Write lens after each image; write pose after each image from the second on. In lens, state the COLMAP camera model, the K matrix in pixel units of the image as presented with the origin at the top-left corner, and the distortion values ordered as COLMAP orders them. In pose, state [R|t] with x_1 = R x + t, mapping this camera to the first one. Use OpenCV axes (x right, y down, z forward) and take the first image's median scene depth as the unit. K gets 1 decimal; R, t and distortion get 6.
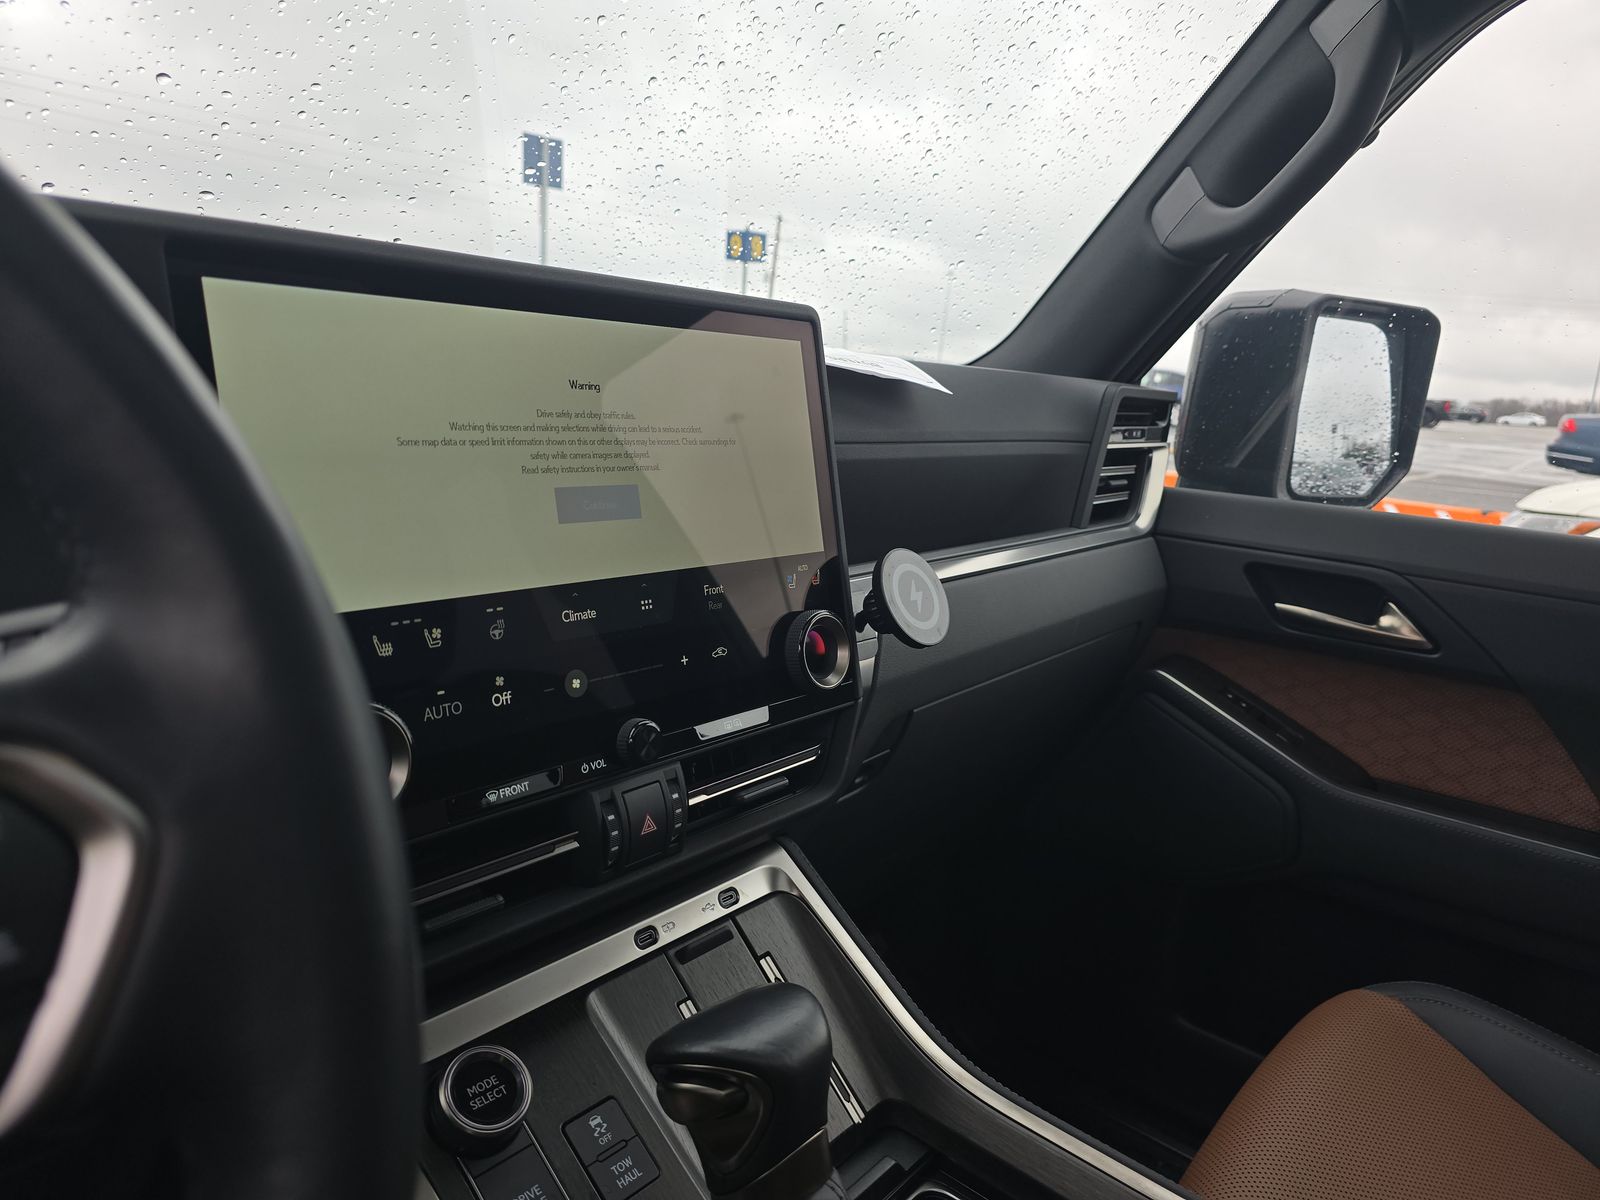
lens RADIAL K [[1033.1, 0, 795.5], [0, 1033.1, 624.9], [0, 0, 1]] dist [0.001319, -0.000560]
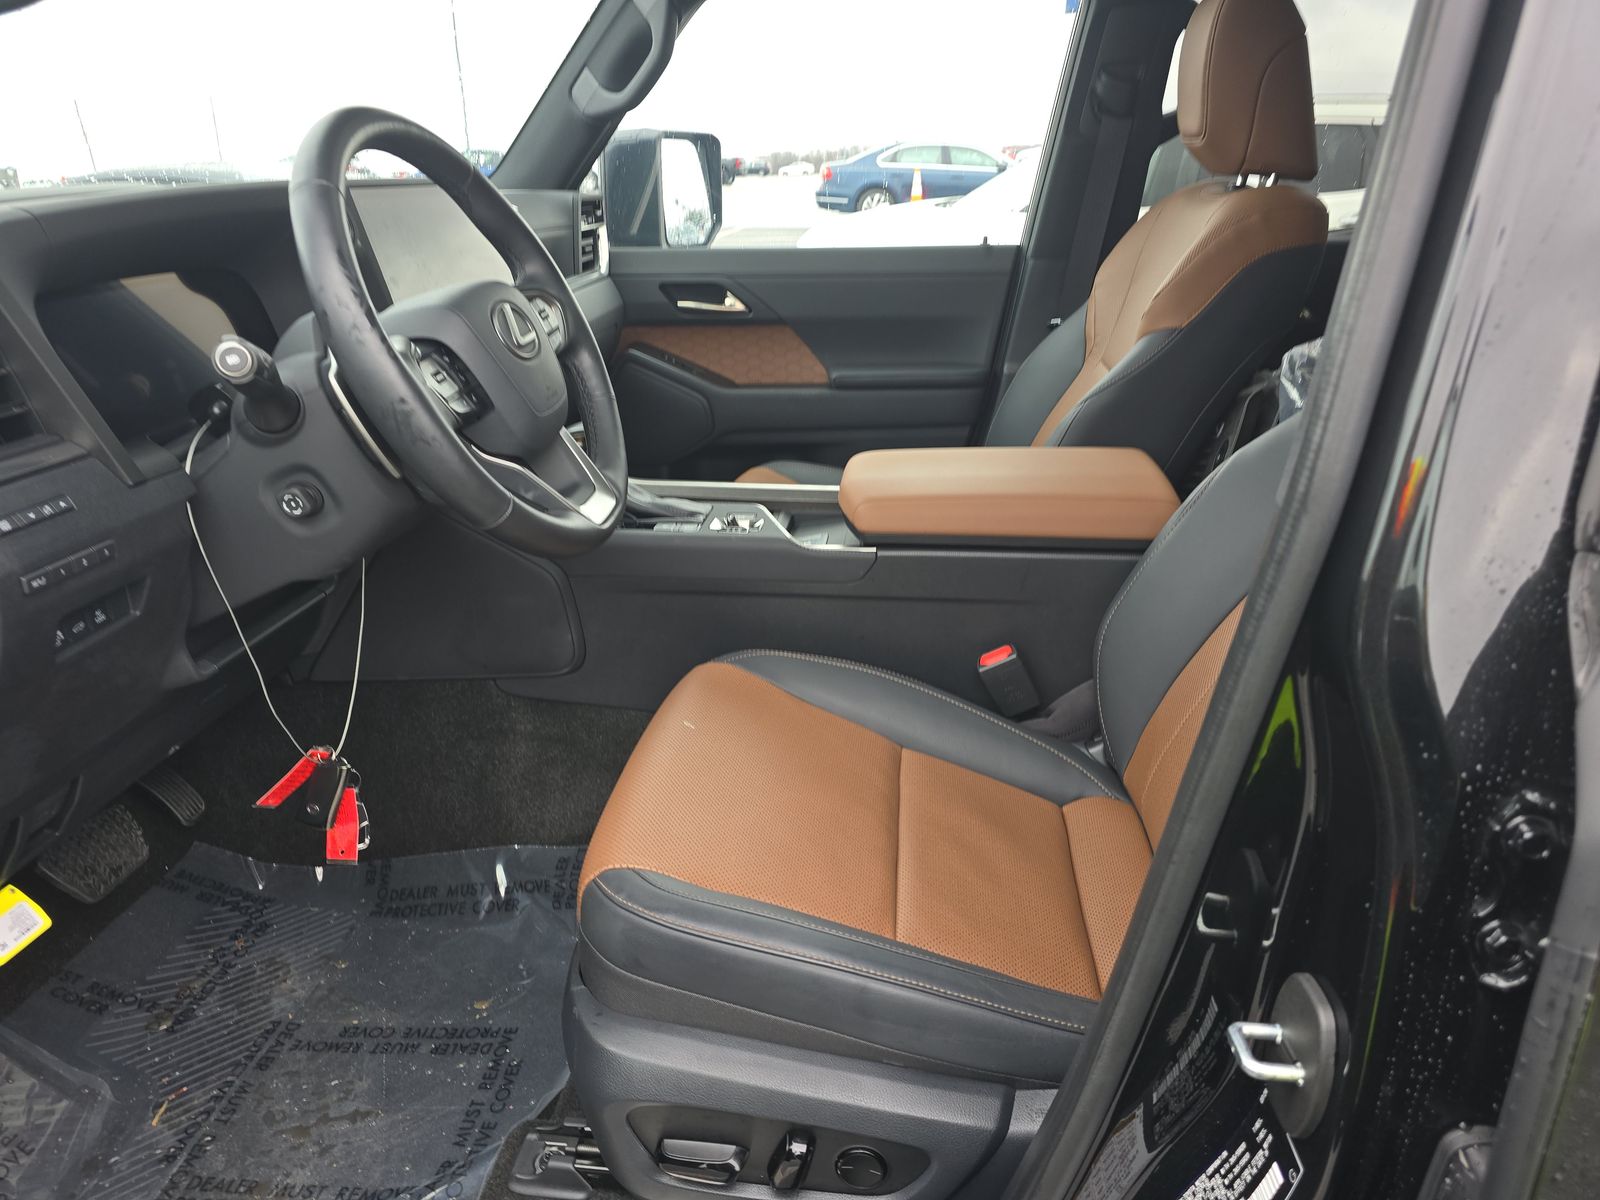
lens RADIAL K [[1137.1, 0, 800.0], [0, 1137.1, 600.0], [0, 0, 1]] dist [0.005517, 0.003655]
pose [[0.821714, -0.267275, 0.503338, -0.599389], [0.192625, 0.961481, 0.196086, 0.147984], [-0.536359, -0.064171, 0.841547, -1.005843]]
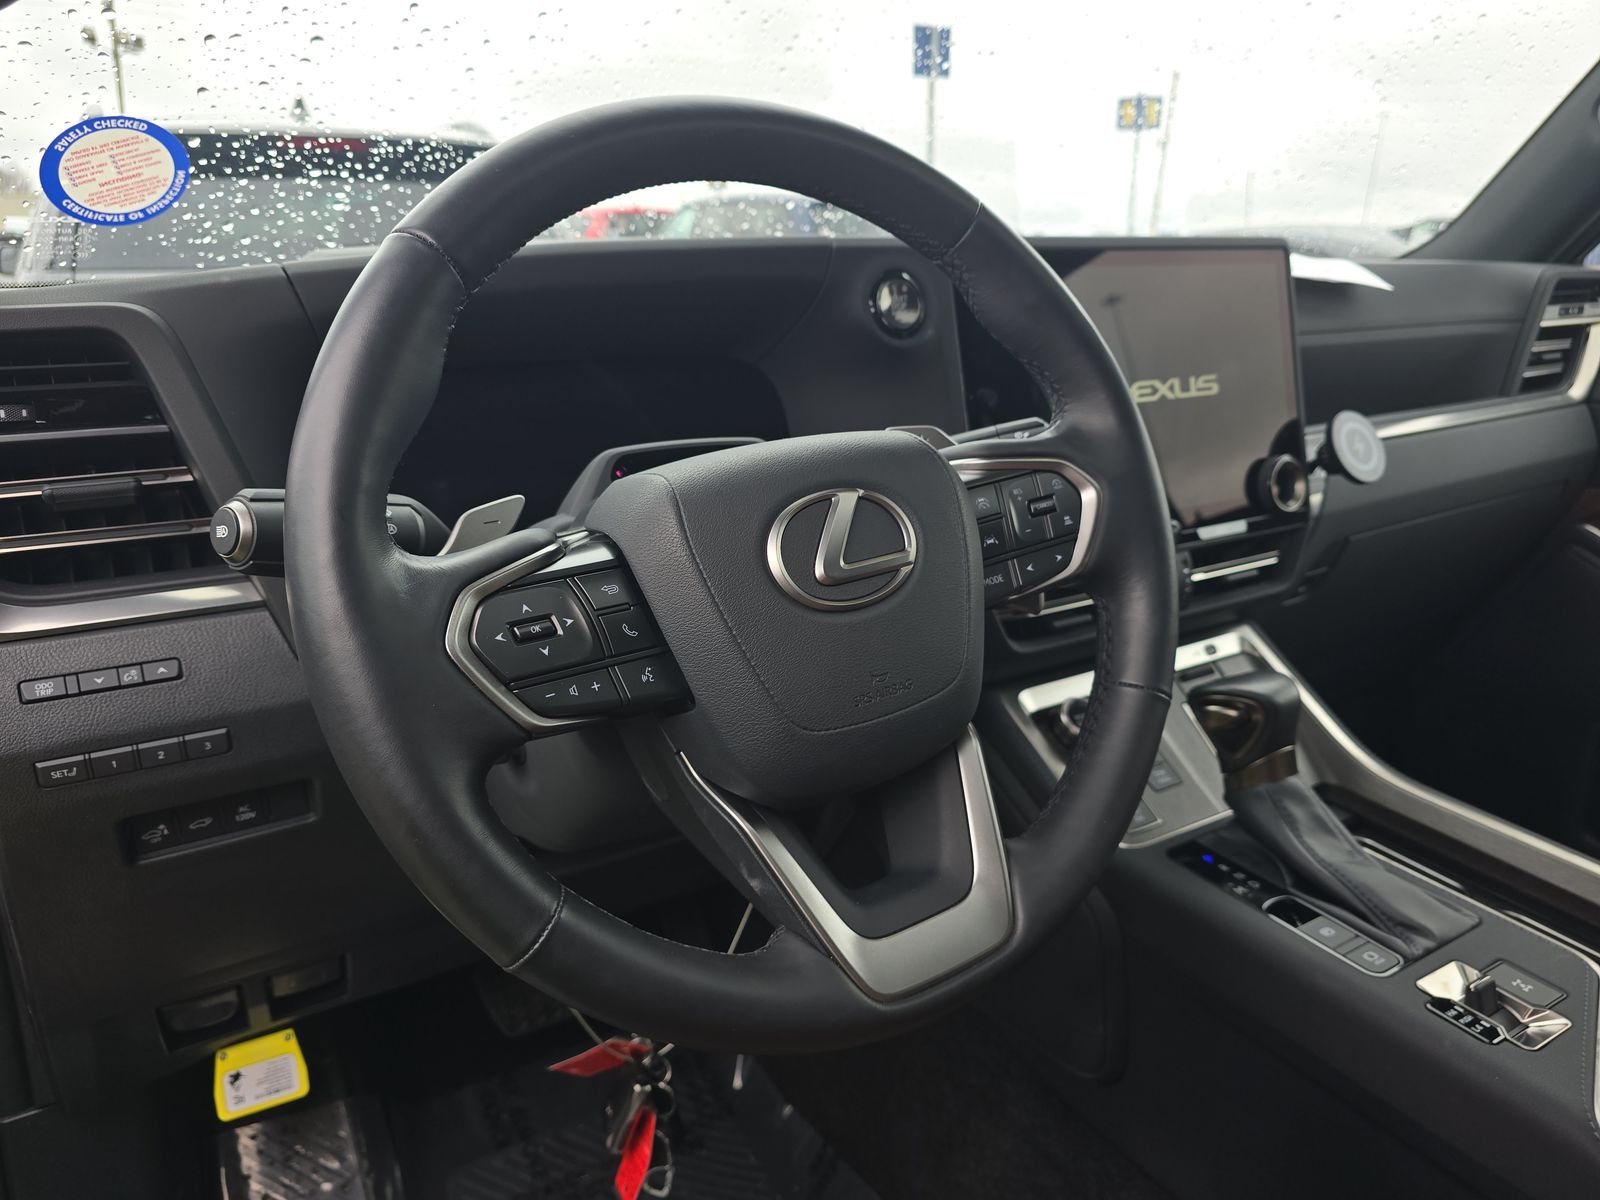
lens RADIAL K [[1076.9, 0, 800.4], [0, 1076.9, 618.3], [0, 0, 1]] dist [-0.006402, -0.018132]
pose [[0.945210, 0.035324, -0.324546, -0.076206], [-0.008271, 0.996401, 0.084361, 0.057878], [0.326357, -0.077054, 0.942101, -0.399426]]
